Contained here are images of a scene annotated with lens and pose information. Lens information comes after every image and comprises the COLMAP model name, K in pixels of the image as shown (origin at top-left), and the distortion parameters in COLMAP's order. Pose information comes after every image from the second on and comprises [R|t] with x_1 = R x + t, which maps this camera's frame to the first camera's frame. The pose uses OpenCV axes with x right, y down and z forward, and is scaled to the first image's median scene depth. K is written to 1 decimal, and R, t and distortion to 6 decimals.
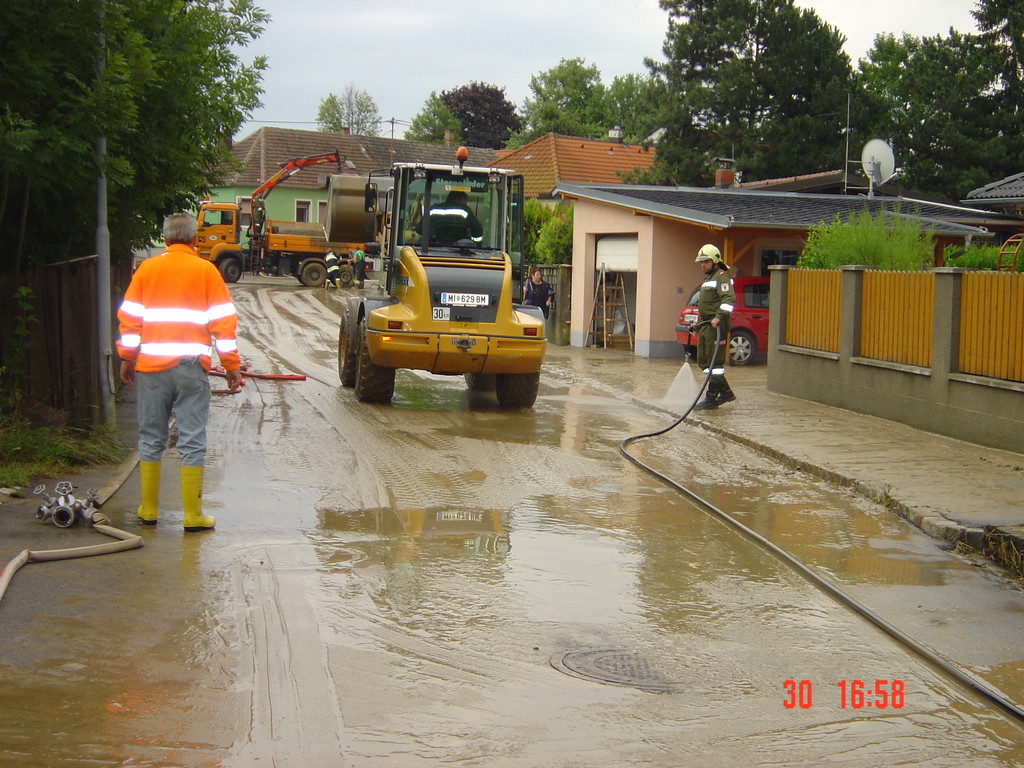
lens RADIAL K [[1994.8, 0, 512.0], [0, 1994.8, 384.0], [0, 0, 1]] dist [-0.078322, -0.235257]
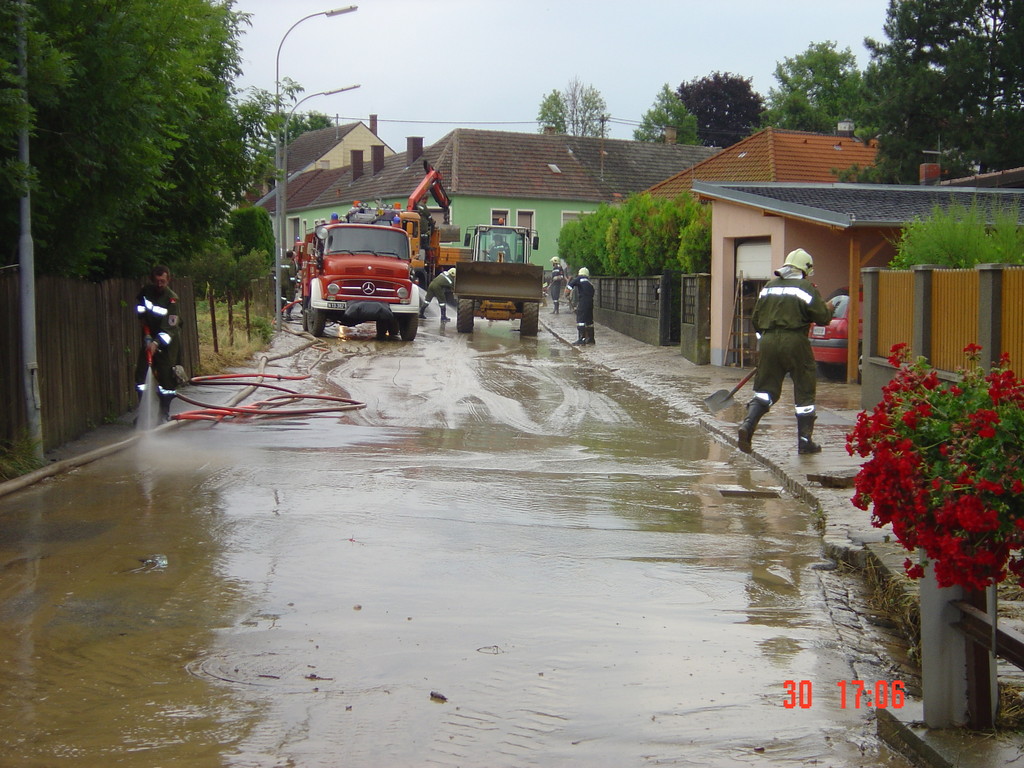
lens RADIAL K [[2309.9, 0, 512.0], [0, 2309.9, 384.0], [0, 0, 1]] dist [-0.056624, -1.263895]
pose [[0.985761, -0.009089, -0.167906, 0.082313], [0.006040, 0.999808, -0.018659, 0.005771], [0.168043, 0.017379, 0.985626, -0.019519]]
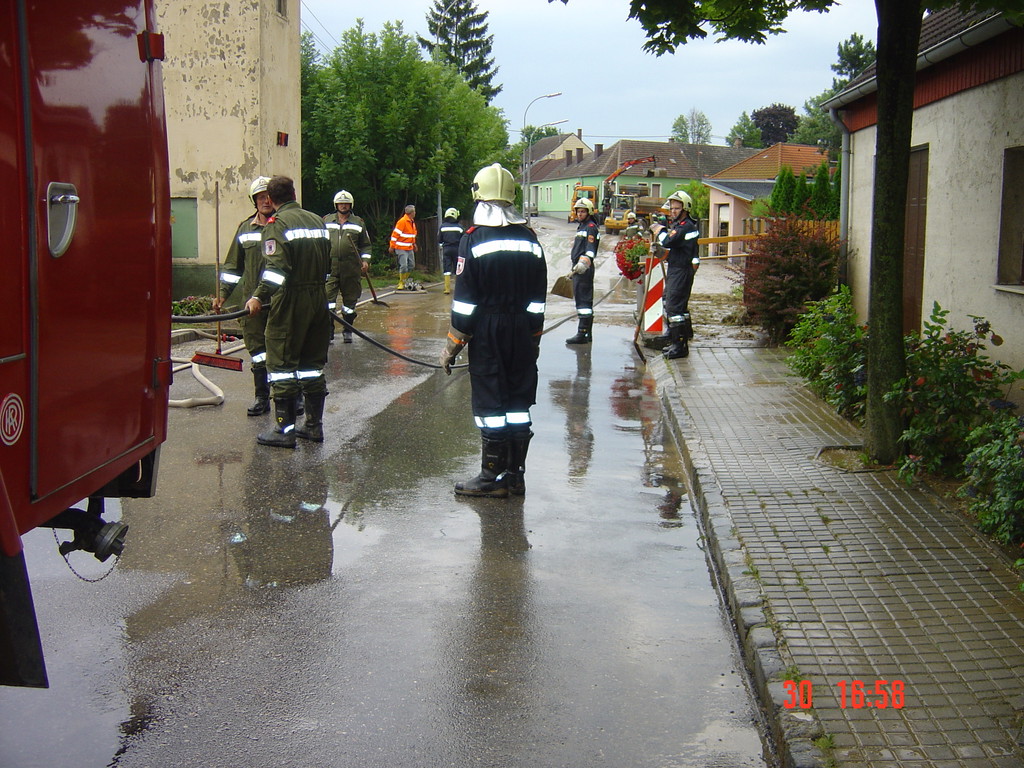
lens RADIAL K [[1994.8, 0, 512.0], [0, 1994.8, 384.0], [0, 0, 1]] dist [-0.078322, -0.235257]
pose [[0.960640, 0.016460, -0.277309, 0.290961], [-0.011289, 0.999732, 0.020232, 0.050620], [0.277568, -0.016305, 0.960568, -0.735846]]
